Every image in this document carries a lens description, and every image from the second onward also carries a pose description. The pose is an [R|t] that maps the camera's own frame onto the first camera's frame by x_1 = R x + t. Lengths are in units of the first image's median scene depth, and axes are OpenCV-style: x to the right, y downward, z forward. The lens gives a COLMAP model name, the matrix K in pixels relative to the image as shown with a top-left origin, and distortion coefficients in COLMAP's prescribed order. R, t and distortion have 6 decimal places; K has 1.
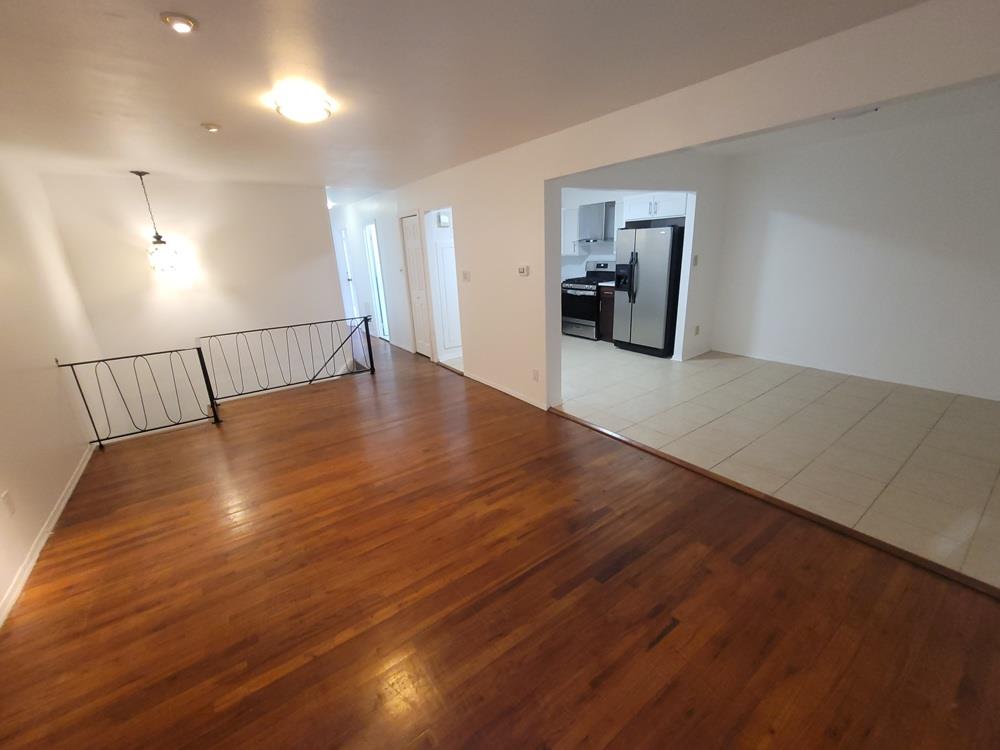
lens RADIAL K [[409.5, 0, 500.0], [0, 409.5, 375.0], [0, 0, 1]] dist [-0.002202, -0.000203]
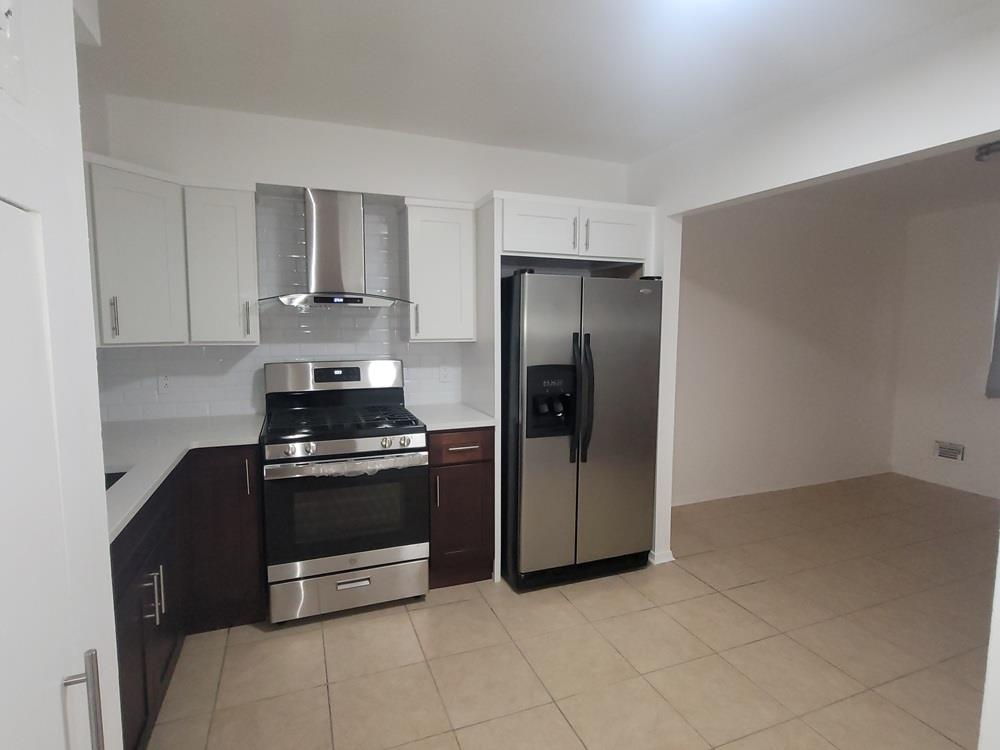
lens RADIAL K [[521.6, 0, 500.0], [0, 521.6, 375.0], [0, 0, 1]] dist [-0.002604, 0.000186]
pose [[0.252888, -0.049131, 0.966247, -0.144202], [0.279286, 0.959901, -0.024288, -0.236378], [-0.926308, 0.276002, 0.256469, 0.830281]]
